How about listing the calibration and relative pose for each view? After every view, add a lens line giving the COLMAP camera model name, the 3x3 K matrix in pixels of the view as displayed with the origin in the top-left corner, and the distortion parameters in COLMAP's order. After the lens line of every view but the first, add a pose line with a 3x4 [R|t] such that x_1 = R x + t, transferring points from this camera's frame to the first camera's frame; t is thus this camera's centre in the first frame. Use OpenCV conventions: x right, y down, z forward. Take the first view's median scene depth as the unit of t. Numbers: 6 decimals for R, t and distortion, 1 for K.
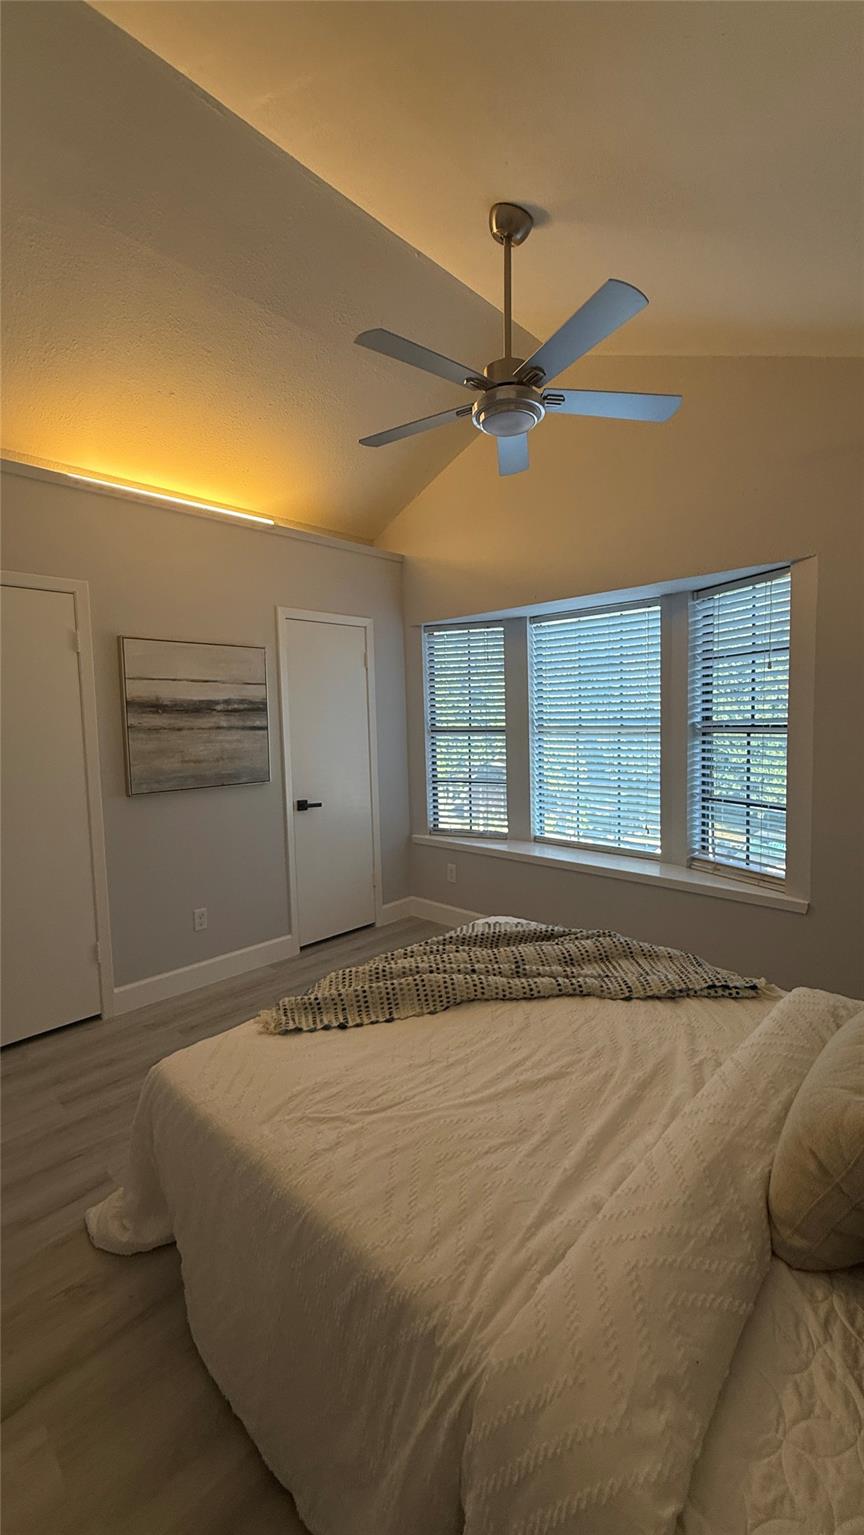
lens RADIAL K [[612.4, 0, 434.1], [0, 612.4, 773.9], [0, 0, 1]] dist [-0.001997, -0.000042]
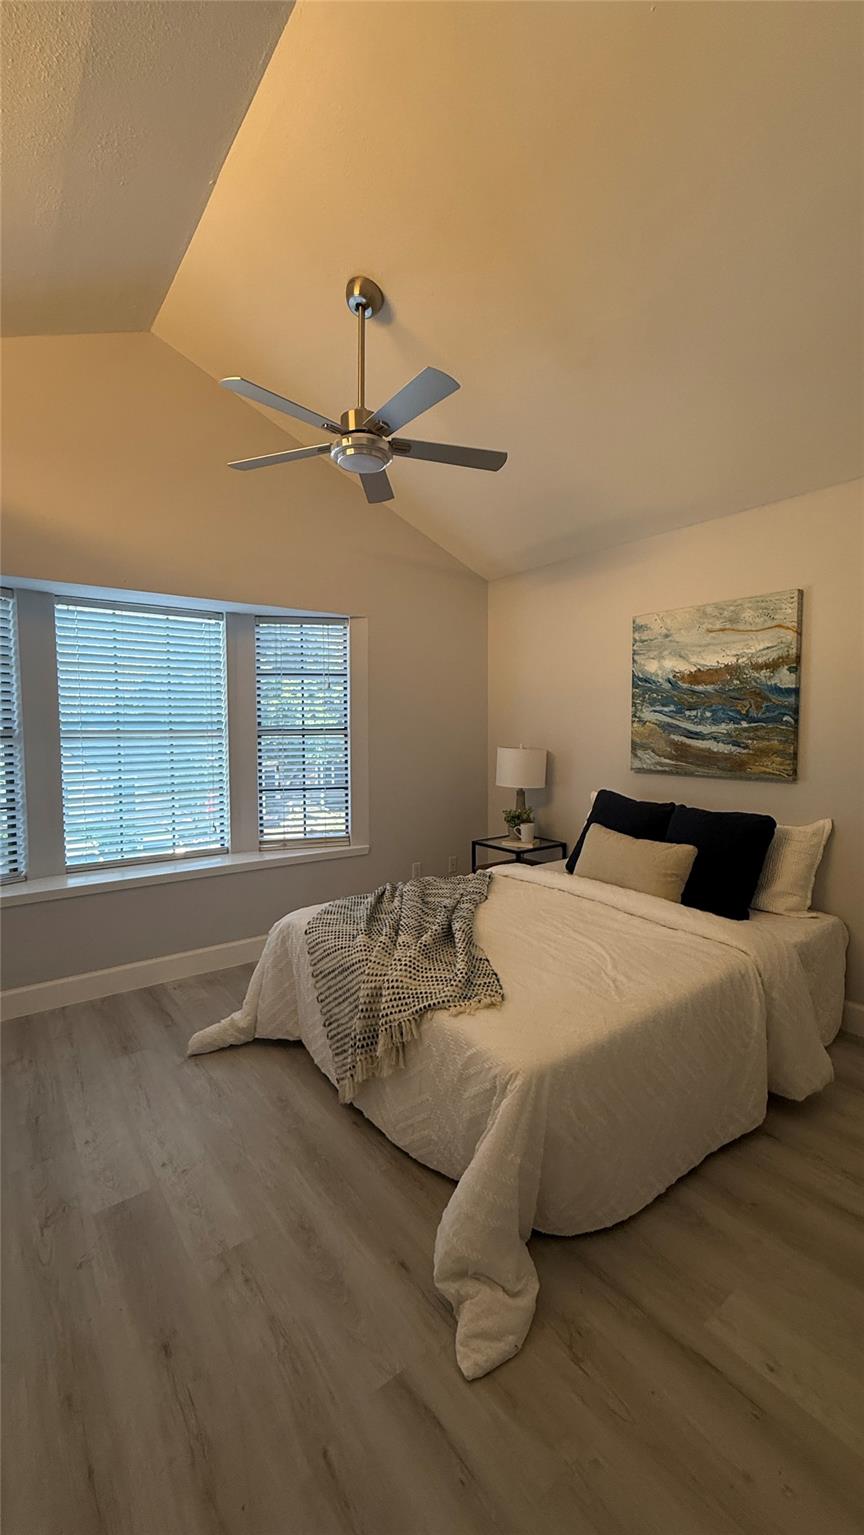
lens RADIAL K [[612.4, 0, 438.0], [0, 612.4, 759.9], [0, 0, 1]] dist [-0.001997, -0.000042]
pose [[0.161354, -0.044226, 0.985905, -0.676593], [0.082826, 0.996078, 0.031127, -0.027025], [-0.983415, 0.076636, 0.164384, 0.456360]]
